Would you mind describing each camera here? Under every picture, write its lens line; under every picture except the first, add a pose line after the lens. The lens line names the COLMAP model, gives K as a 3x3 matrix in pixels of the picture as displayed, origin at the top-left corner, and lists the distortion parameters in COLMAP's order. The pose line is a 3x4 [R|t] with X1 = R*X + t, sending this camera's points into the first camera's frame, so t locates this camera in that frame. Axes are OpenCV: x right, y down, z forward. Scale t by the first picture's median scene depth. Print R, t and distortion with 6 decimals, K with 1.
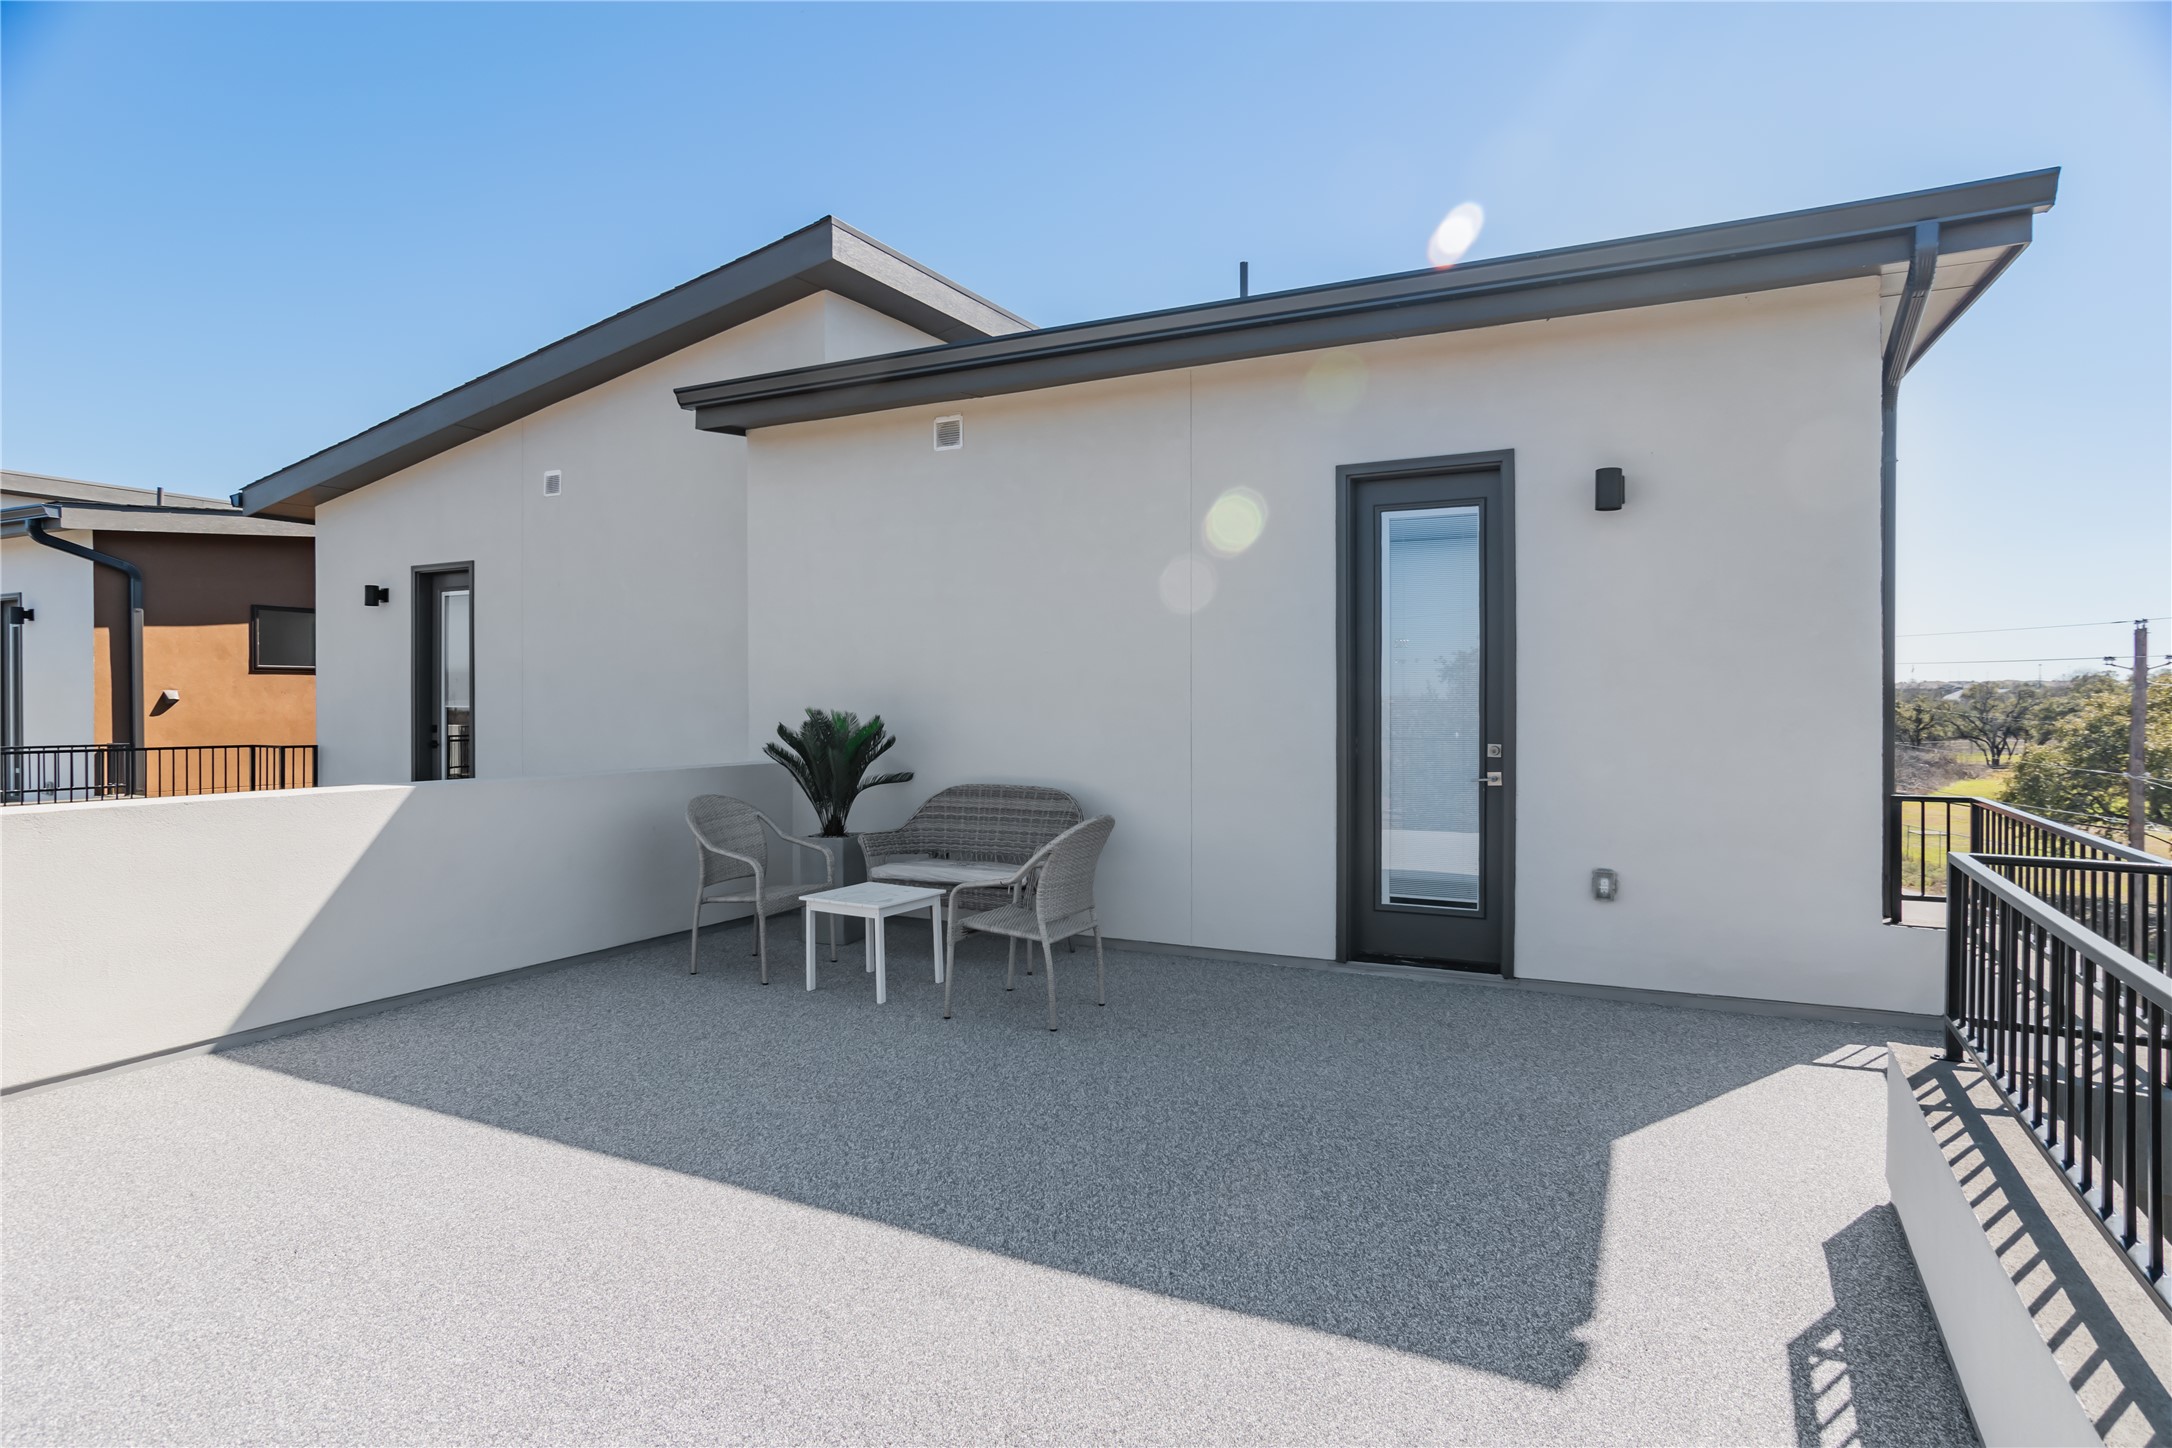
lens RADIAL K [[1203.0, 0, 1086.0], [0, 1203.0, 724.0], [0, 0, 1]] dist [-0.050025, 0.039125]
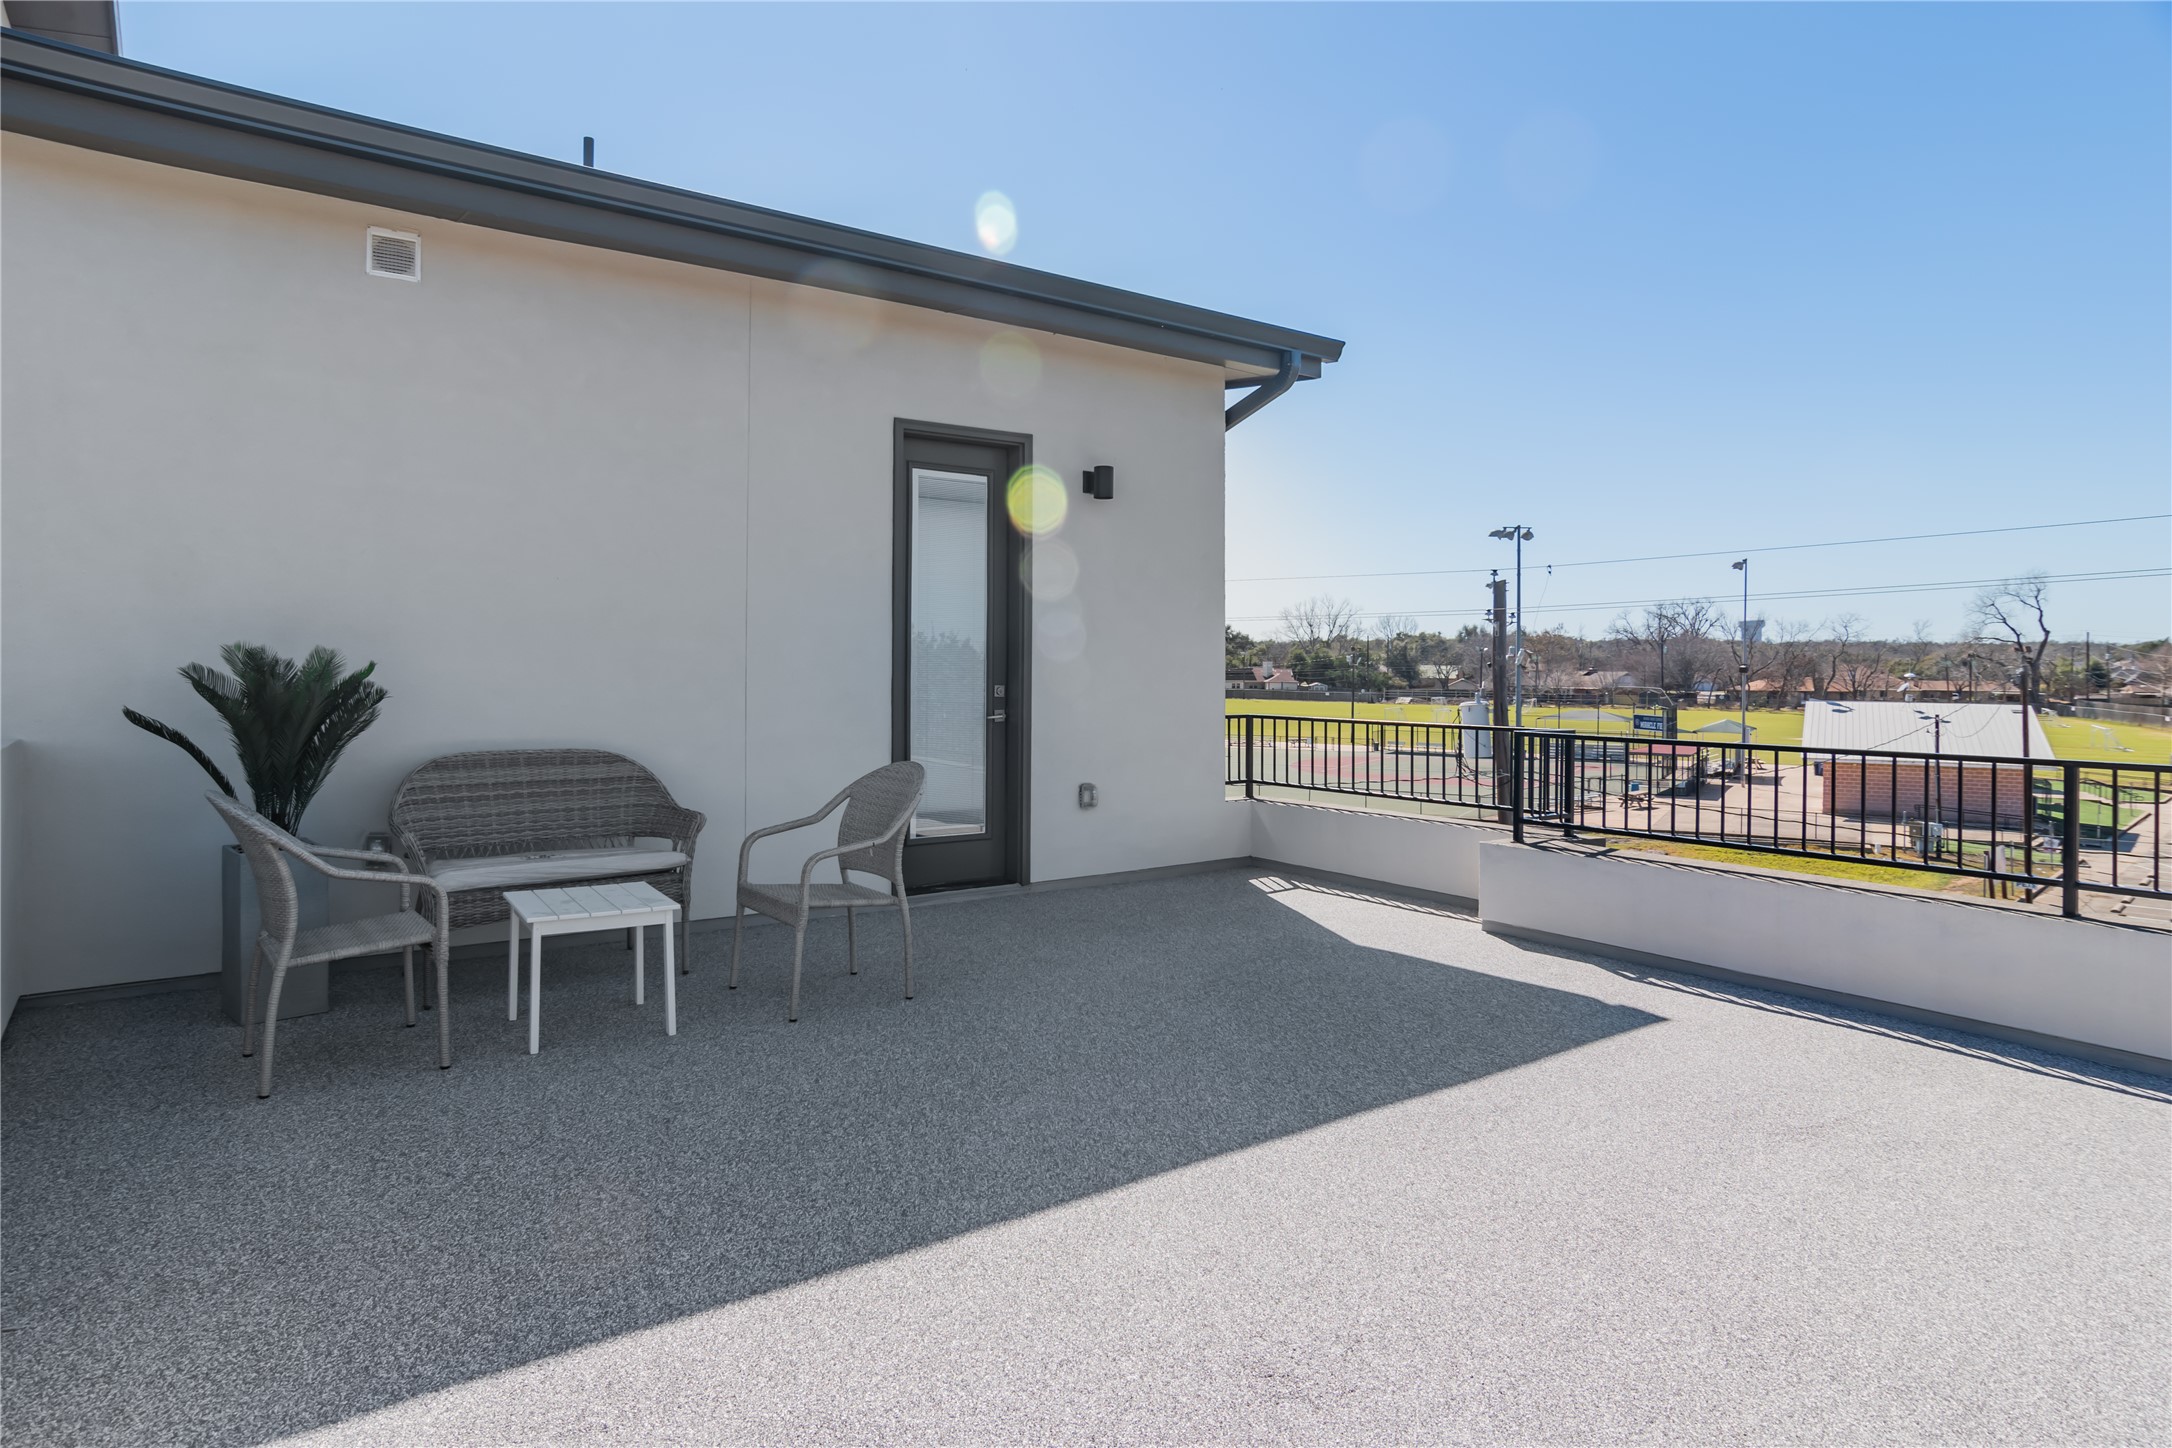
lens RADIAL K [[1252.0, 0, 1094.3], [0, 1252.0, 681.6], [0, 0, 1]] dist [-0.052315, 0.043328]
pose [[0.447397, -0.006749, 0.894310, -0.789855], [0.009040, 0.999955, 0.003024, 0.011259], [-0.894290, 0.006732, 0.447438, 0.431270]]
